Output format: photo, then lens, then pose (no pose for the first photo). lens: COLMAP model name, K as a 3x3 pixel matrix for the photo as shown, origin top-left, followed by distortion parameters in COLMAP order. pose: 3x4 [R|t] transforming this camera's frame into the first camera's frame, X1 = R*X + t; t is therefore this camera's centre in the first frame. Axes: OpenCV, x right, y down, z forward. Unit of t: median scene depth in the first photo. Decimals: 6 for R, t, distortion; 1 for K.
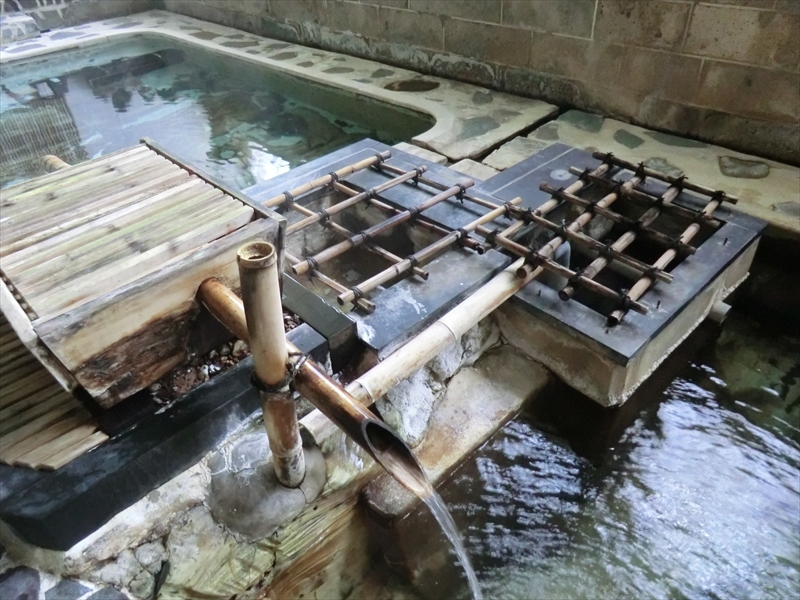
lens RADIAL K [[575.7, 0, 400.0], [0, 575.7, 300.0], [0, 0, 1]] dist [-0.101175, 0.118511]
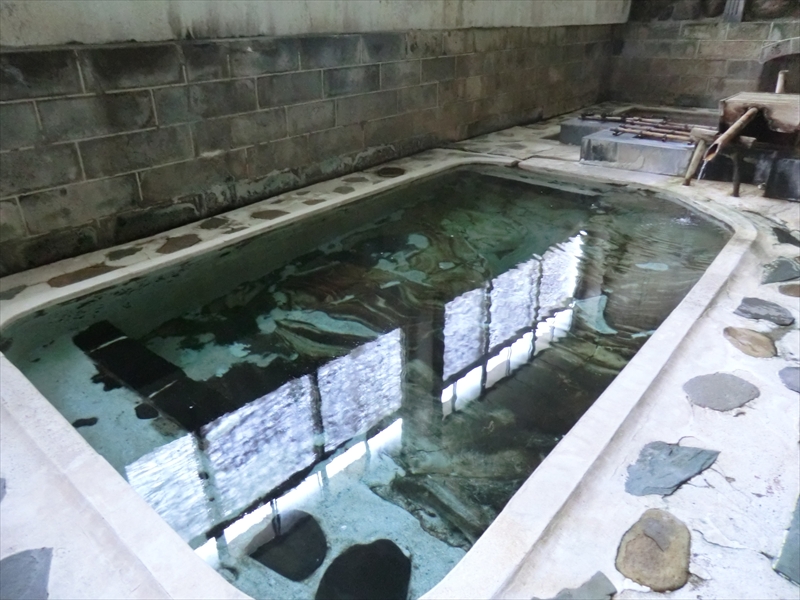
lens RADIAL K [[575.7, 0, 400.0], [0, 575.7, 300.0], [0, 0, 1]] dist [-0.101175, 0.118511]
pose [[-0.108263, -0.393745, 0.912822, -1.511784], [0.631635, 0.681811, 0.369013, -0.779095], [-0.767669, 0.616521, 0.174888, 1.147757]]
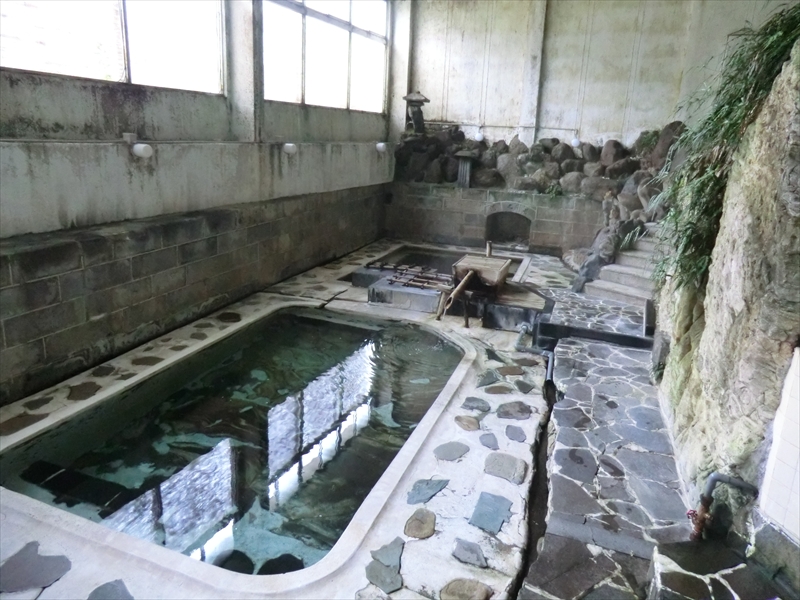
lens RADIAL K [[575.7, 0, 400.0], [0, 575.7, 300.0], [0, 0, 1]] dist [-0.101175, 0.118511]
pose [[-0.448538, -0.222975, 0.865503, -1.952766], [0.530260, 0.713147, 0.458526, -1.103031], [-0.719470, 0.664608, -0.201639, 1.157889]]
